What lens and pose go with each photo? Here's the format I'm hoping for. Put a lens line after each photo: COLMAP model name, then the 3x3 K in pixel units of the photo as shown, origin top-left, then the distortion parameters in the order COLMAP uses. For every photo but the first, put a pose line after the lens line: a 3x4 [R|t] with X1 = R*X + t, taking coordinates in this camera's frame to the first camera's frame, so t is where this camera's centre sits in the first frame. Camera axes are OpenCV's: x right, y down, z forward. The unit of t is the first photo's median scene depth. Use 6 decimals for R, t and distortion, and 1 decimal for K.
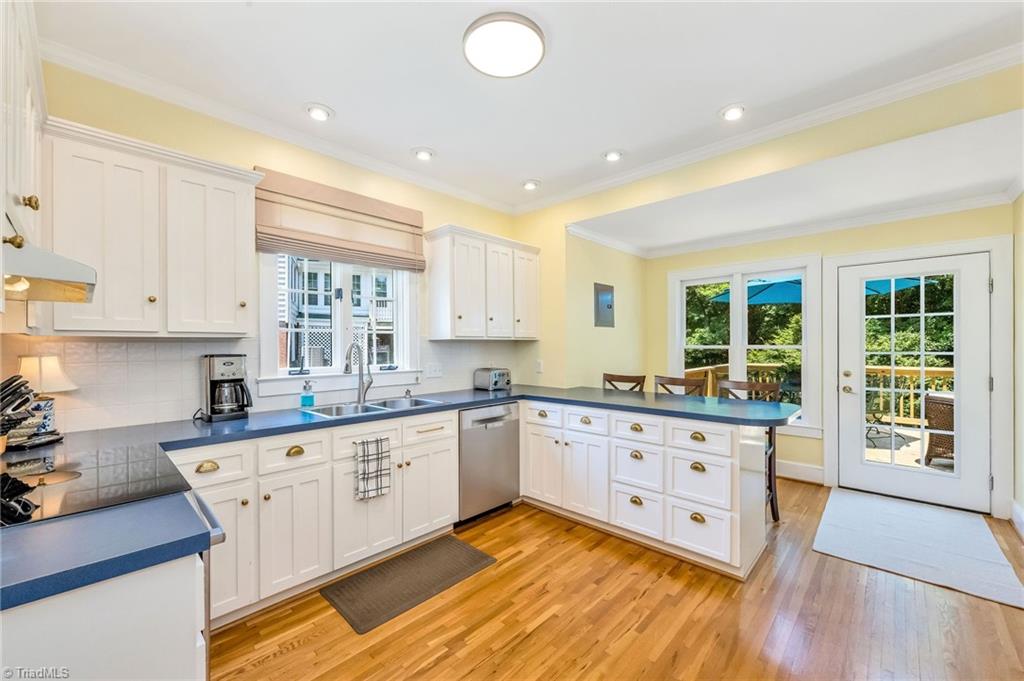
lens RADIAL K [[407.5, 0, 515.1], [0, 407.5, 343.2], [0, 0, 1]] dist [-0.000652, -0.000137]
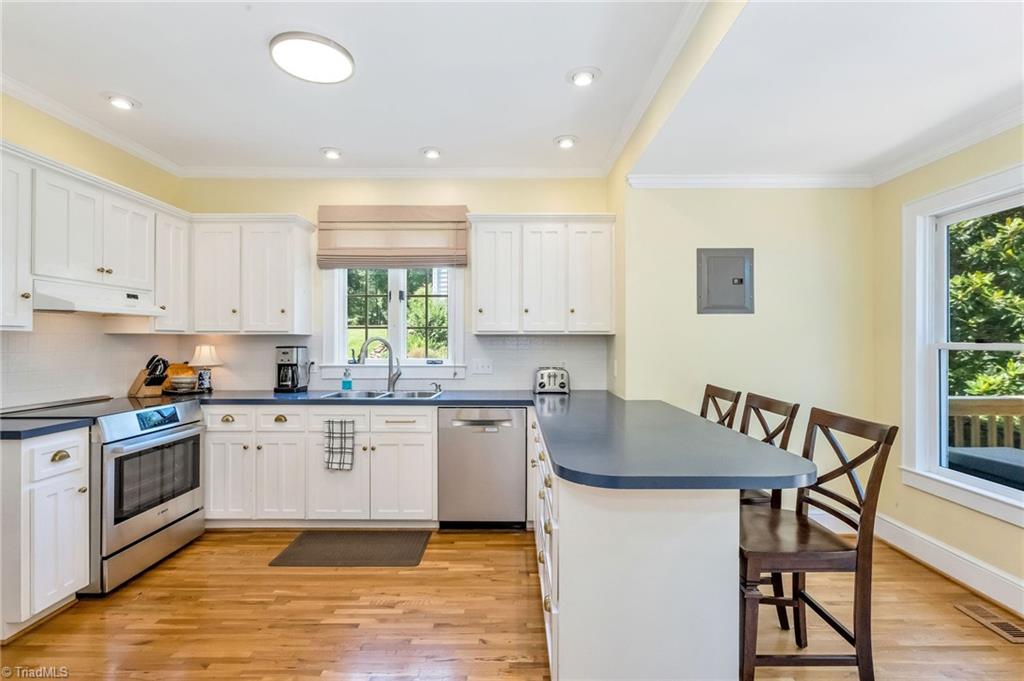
lens RADIAL K [[465.3, 0, 515.7], [0, 465.3, 340.8], [0, 0, 1]] dist [-0.006093, 0.001523]
pose [[0.685882, 0.001530, -0.727711, 0.711900], [-0.000815, 0.999999, 0.001334, 0.004095], [0.727713, -0.000322, 0.685882, 0.332277]]
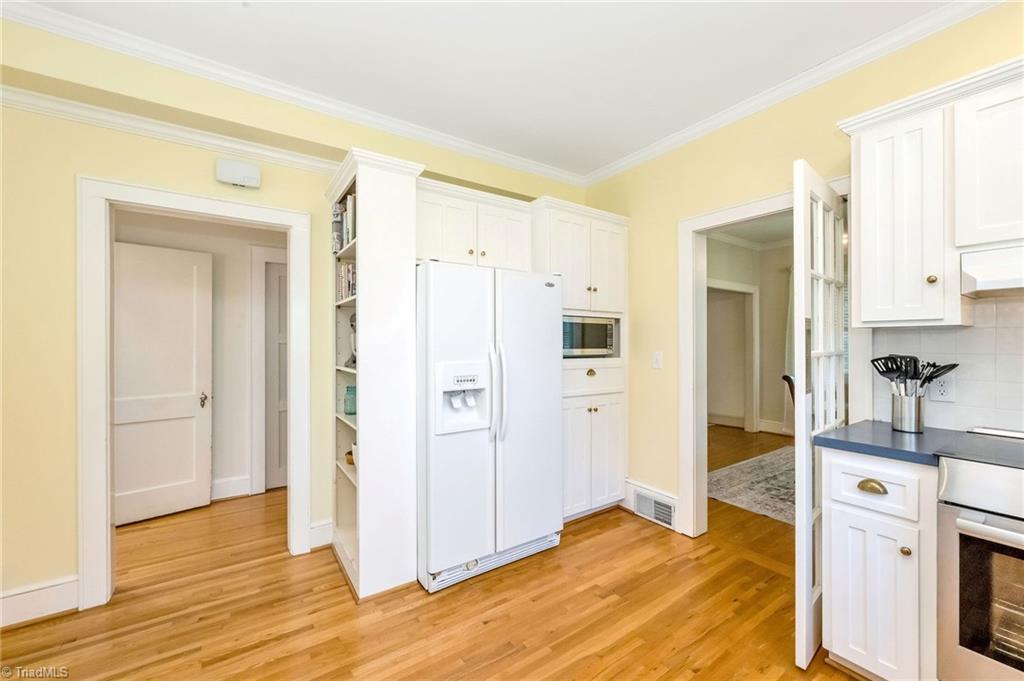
lens RADIAL K [[407.5, 0, 509.4], [0, 407.5, 343.2], [0, 0, 1]] dist [-0.000652, -0.000137]
pose [[-0.976253, 0.002989, 0.216615, 0.058967], [0.002708, 0.999995, -0.001593, 0.010988], [-0.216618, -0.000968, -0.976256, 0.856180]]
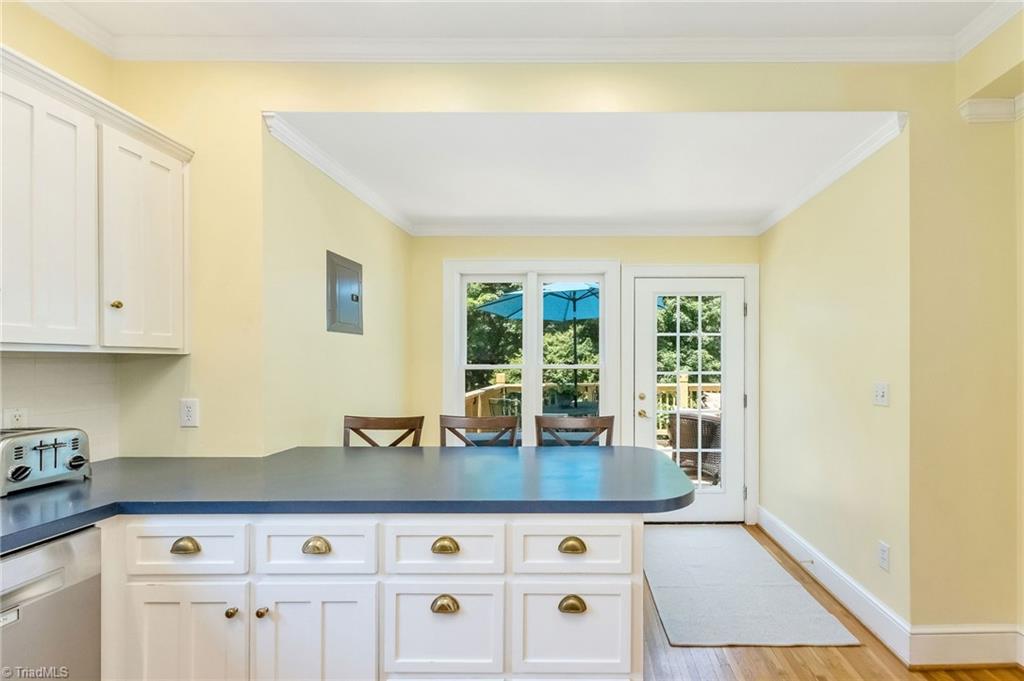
lens RADIAL K [[438.7, 0, 580.1], [0, 438.7, 359.3], [0, 0, 1]] dist [-0.003150, -0.000203]
pose [[0.732248, 0.006699, 0.681005, 0.057834], [-0.005663, 0.999977, -0.003748, -0.003504], [-0.681014, -0.001112, 0.732269, 0.444216]]
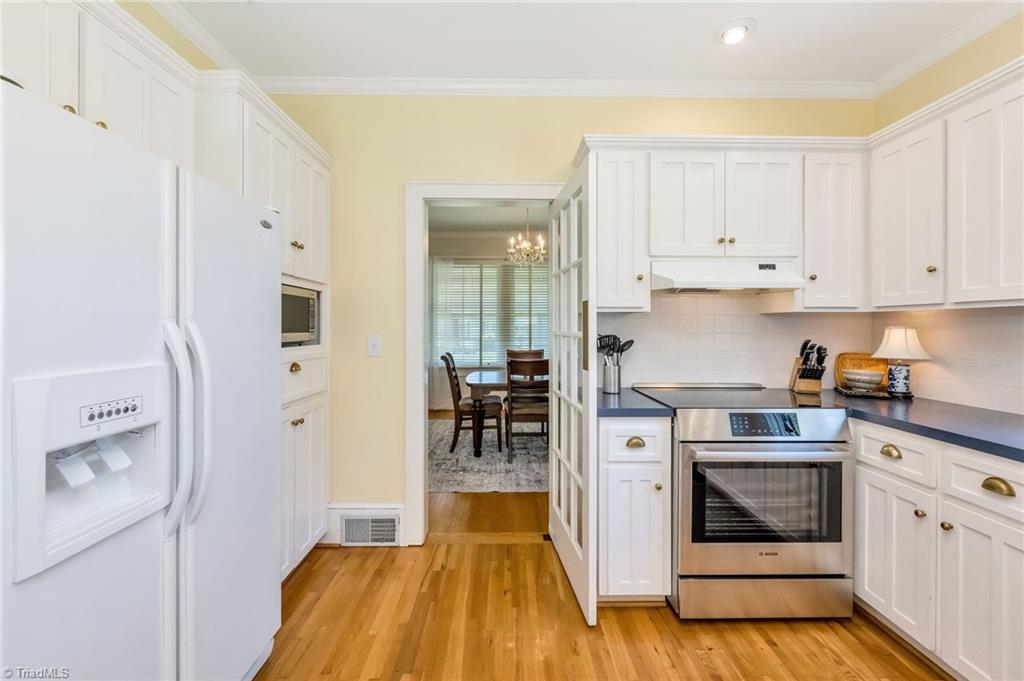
lens RADIAL K [[407.5, 0, 514.2], [0, 407.5, 327.9], [0, 0, 1]] dist [-0.000652, -0.000137]
pose [[-0.718171, 0.004247, -0.695854, 0.270489], [0.002157, 0.999990, 0.003878, 0.013003], [0.695864, 0.001284, -0.718173, 0.601279]]
